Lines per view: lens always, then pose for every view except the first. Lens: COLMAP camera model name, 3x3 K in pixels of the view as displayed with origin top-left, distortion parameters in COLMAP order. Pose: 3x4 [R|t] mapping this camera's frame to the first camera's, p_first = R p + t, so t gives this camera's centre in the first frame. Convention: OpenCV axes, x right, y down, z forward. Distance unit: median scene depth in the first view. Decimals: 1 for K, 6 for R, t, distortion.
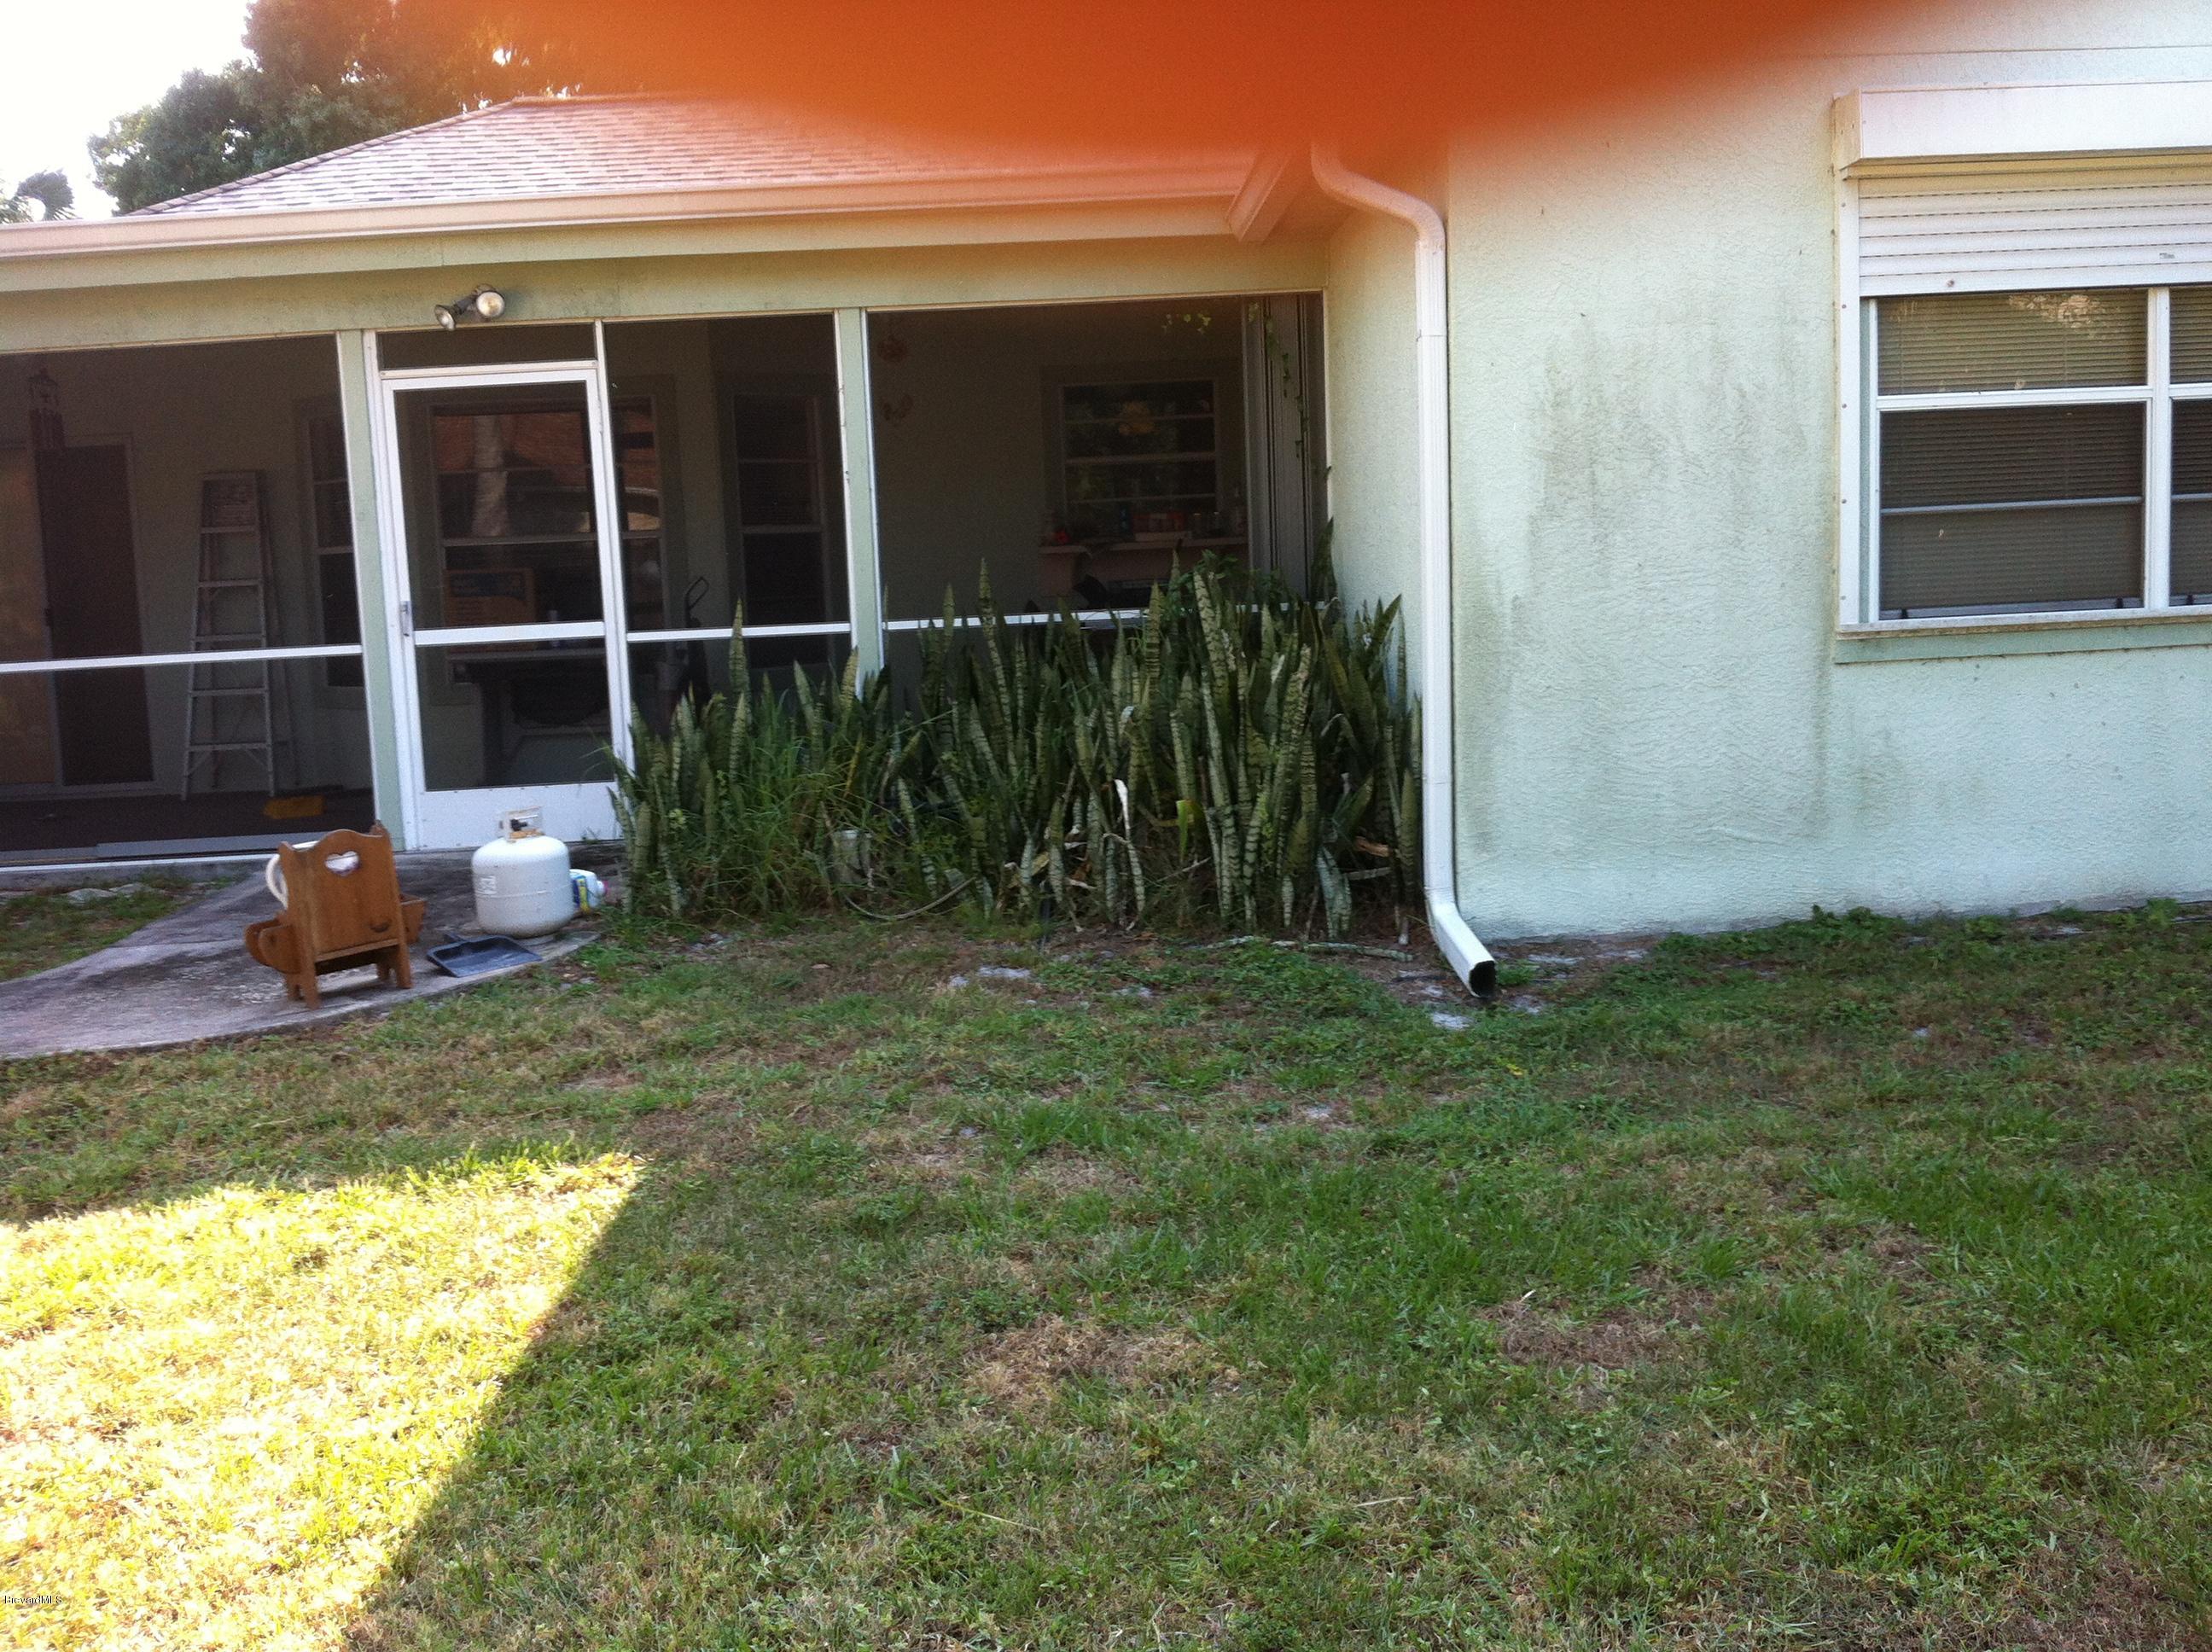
lens RADIAL K [[2229.5, 0, 1106.0], [0, 2229.5, 826.0], [0, 0, 1]] dist [0.091664, -0.275146]
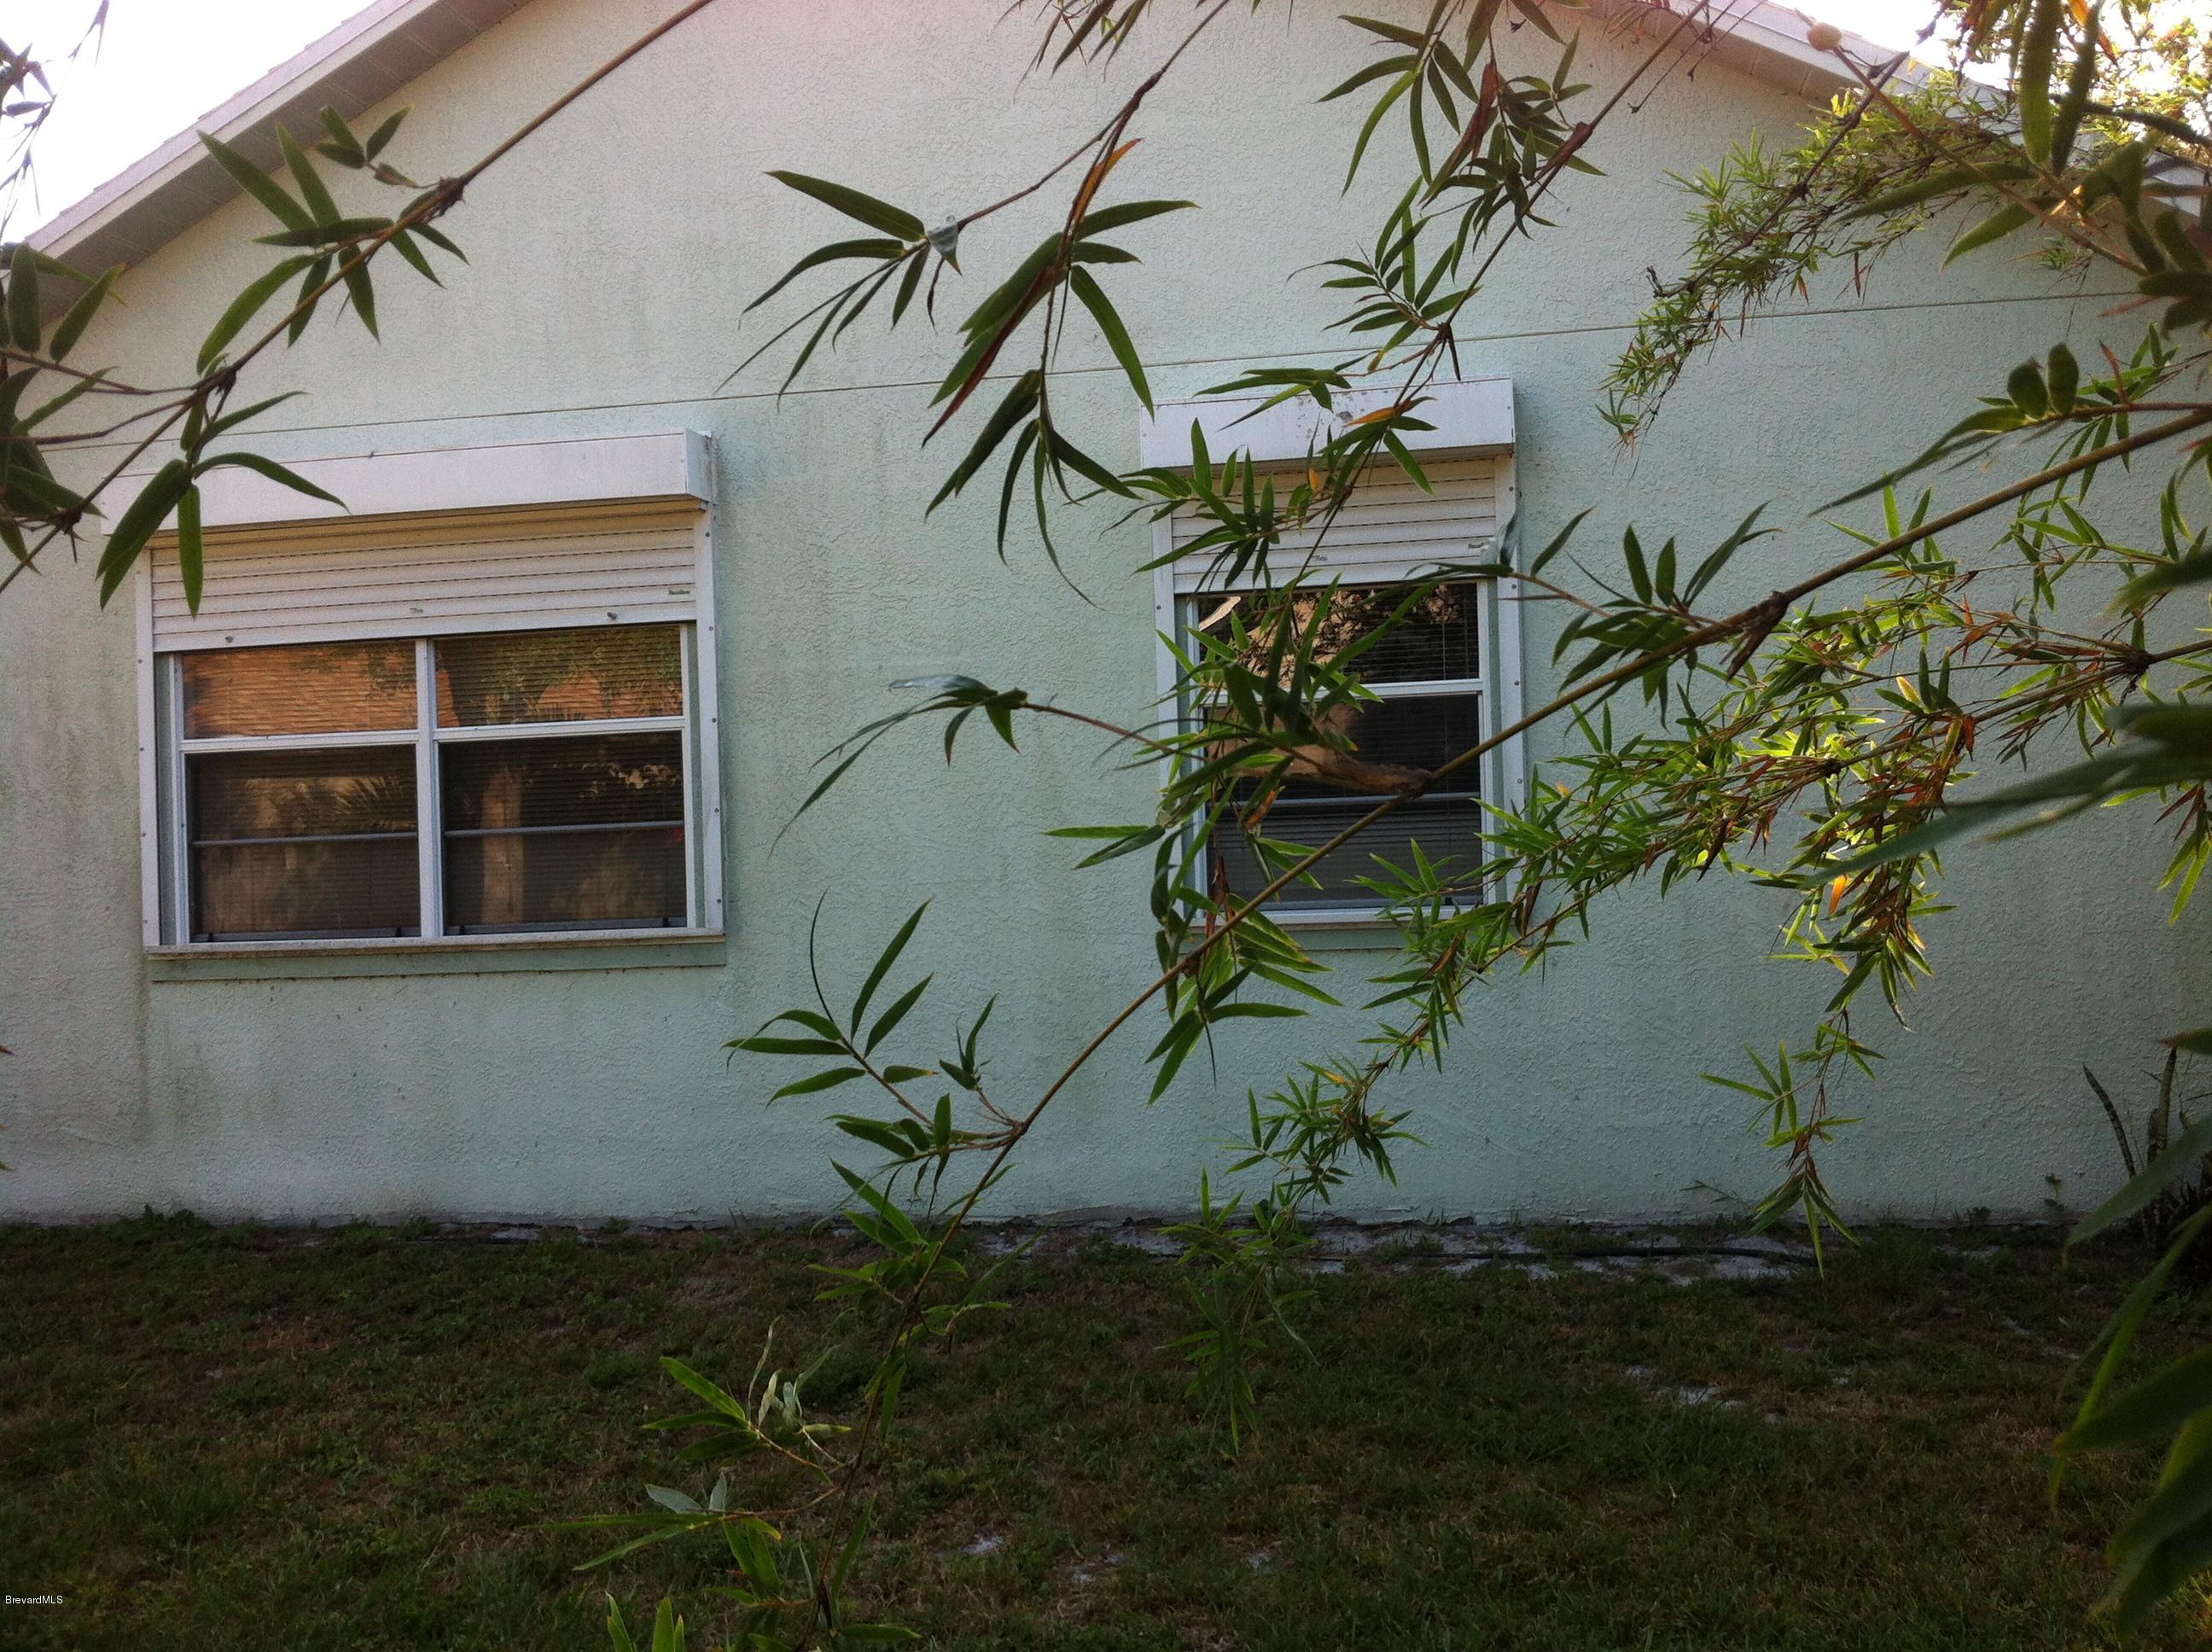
lens RADIAL K [[2303.3, 0, 1106.2], [0, 2303.3, 778.3], [0, 0, 1]] dist [0.097301, -0.359421]
pose [[0.967497, 0.008093, -0.252753, 1.049896], [-0.039371, 0.992121, -0.118939, -0.054341], [0.249799, 0.125024, 0.960192, 0.024461]]
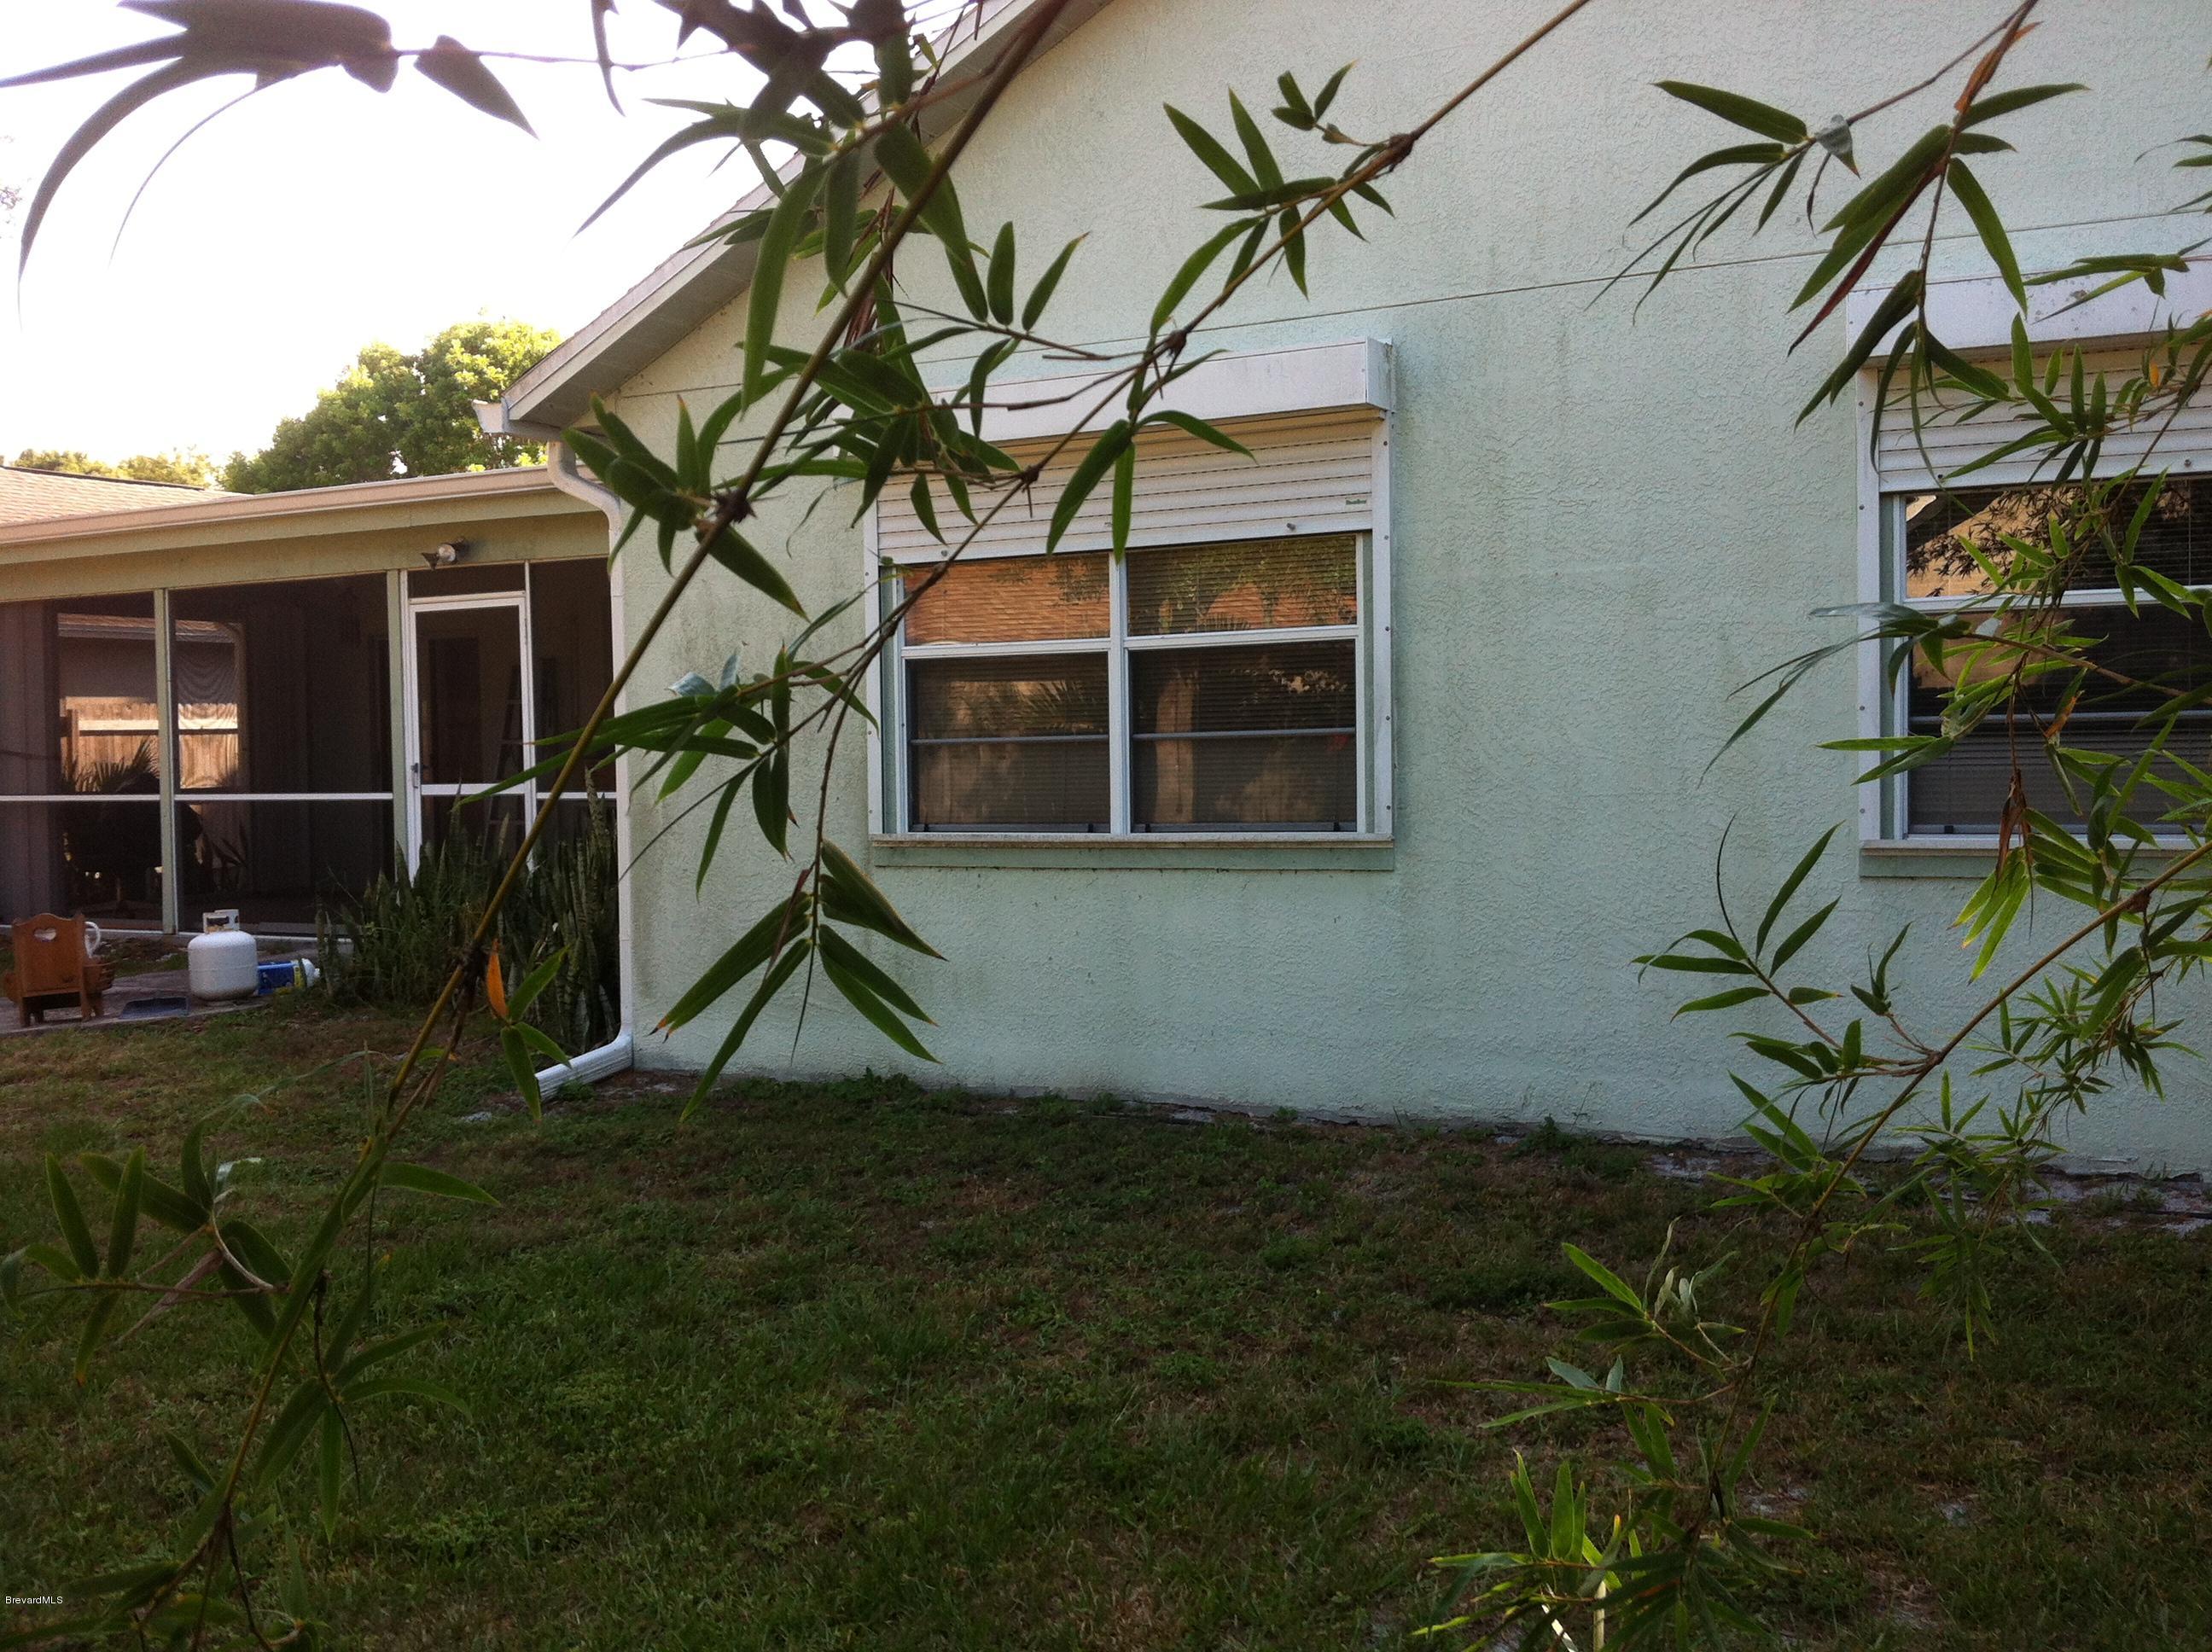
lens RADIAL K [[2270.5, 0, 1036.7], [0, 2270.5, 822.3], [0, 0, 1]] dist [0.192977, -0.517483]
pose [[0.841870, 0.050715, -0.537292, 1.043922], [-0.085467, 0.995540, -0.039947, -0.053999], [0.532870, 0.079551, 0.842450, 0.019636]]
